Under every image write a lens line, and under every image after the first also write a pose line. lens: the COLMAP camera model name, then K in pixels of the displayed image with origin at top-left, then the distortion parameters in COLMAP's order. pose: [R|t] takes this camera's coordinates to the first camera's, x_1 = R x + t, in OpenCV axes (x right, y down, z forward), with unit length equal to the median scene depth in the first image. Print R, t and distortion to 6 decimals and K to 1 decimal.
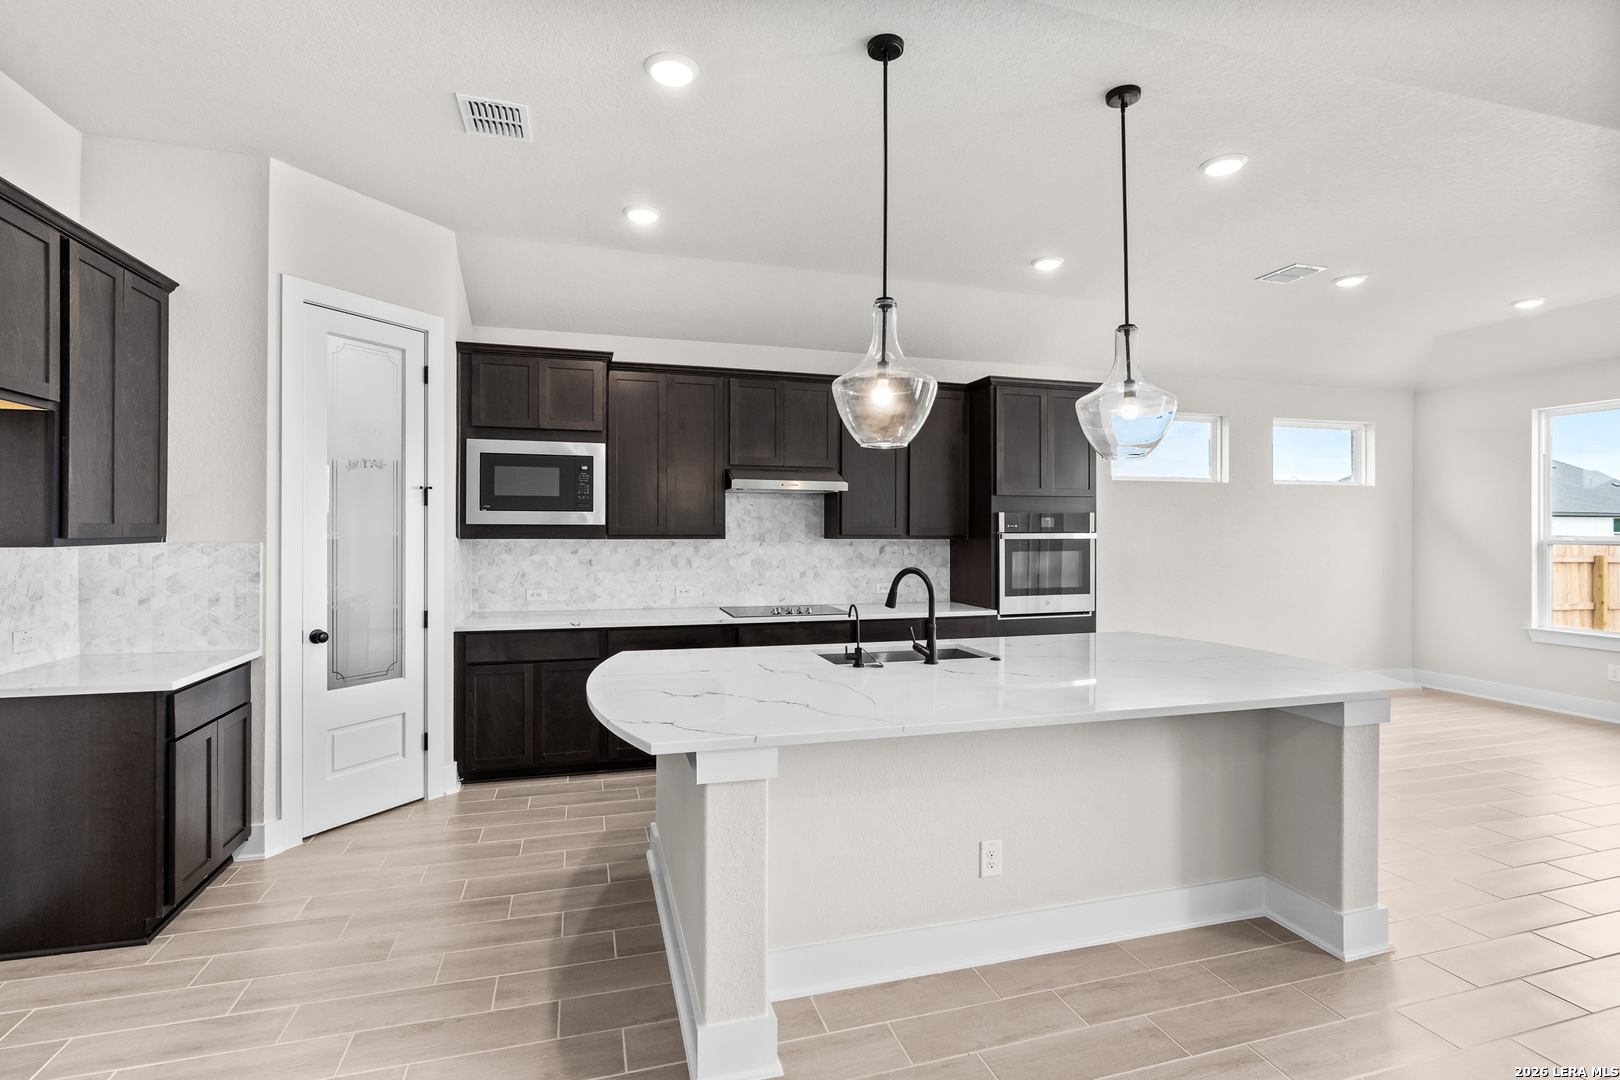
lens RADIAL K [[761.1, 0, 804.3], [0, 761.1, 528.7], [0, 0, 1]] dist [-0.005890, 0.001429]
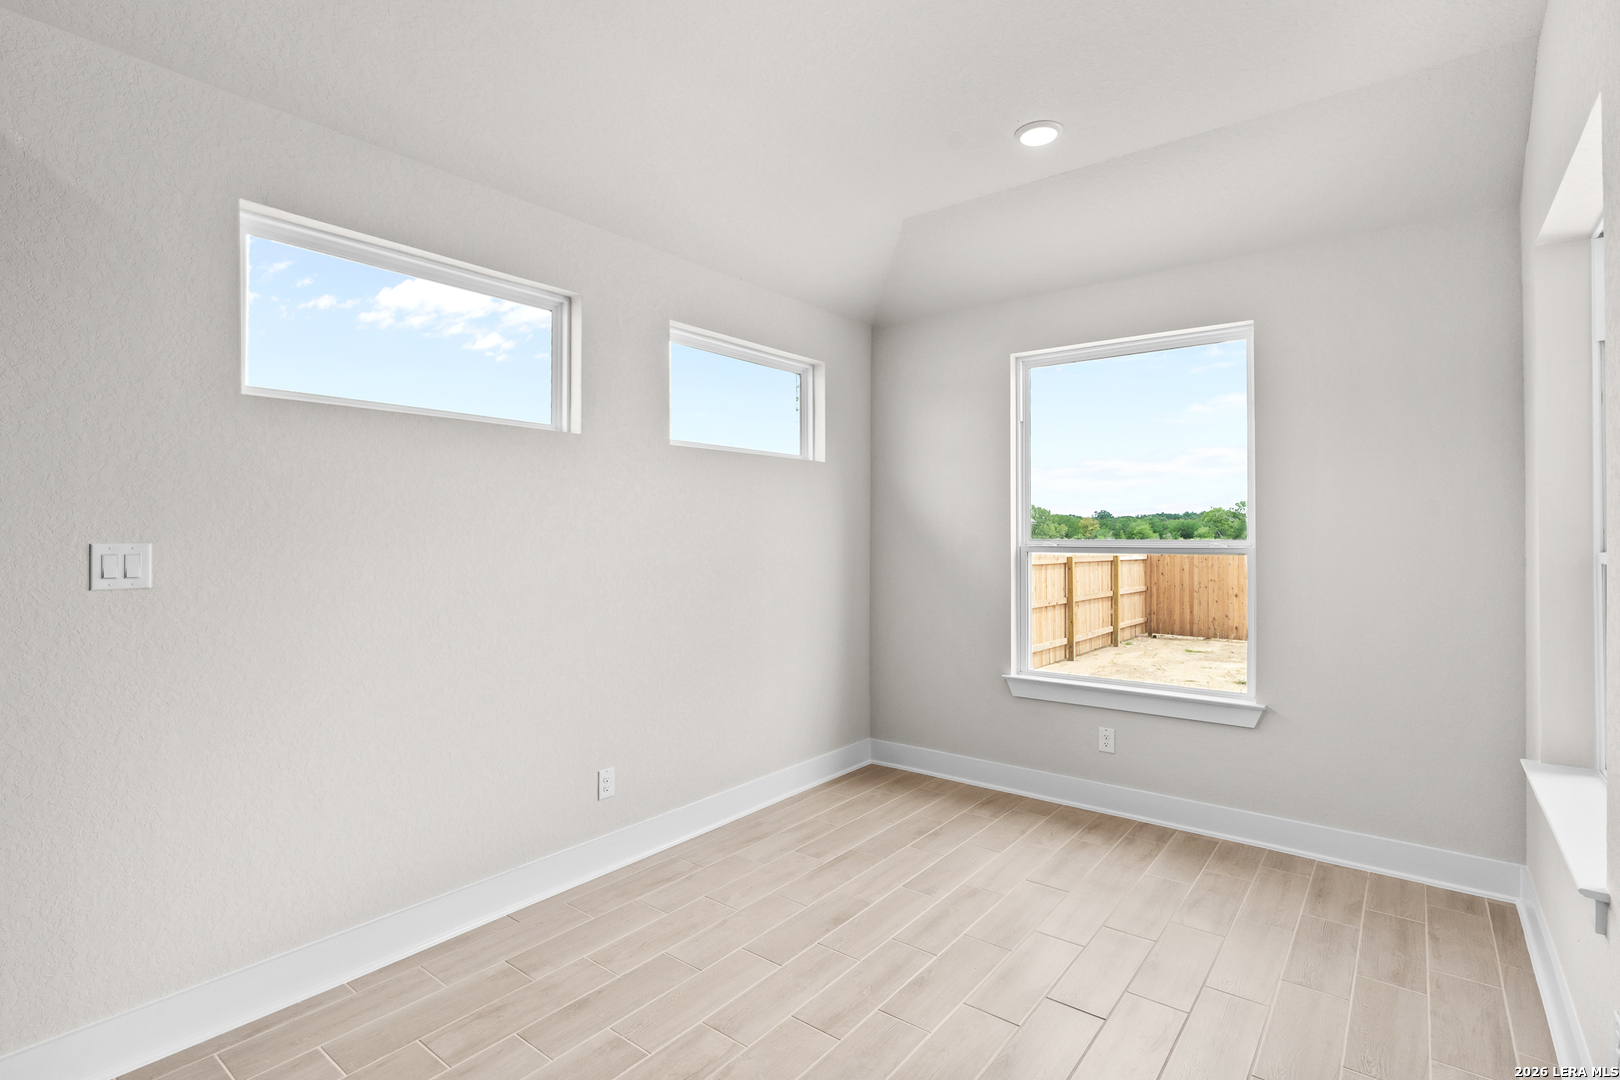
lens RADIAL K [[778.6, 0, 805.7], [0, 778.6, 529.7], [0, 0, 1]] dist [-0.002147, 0.000184]
pose [[0.815180, 0.000731, 0.579208, 0.515732], [0.001903, 0.999990, -0.003941, 0.003927], [-0.579205, 0.004315, 0.815171, 0.682557]]
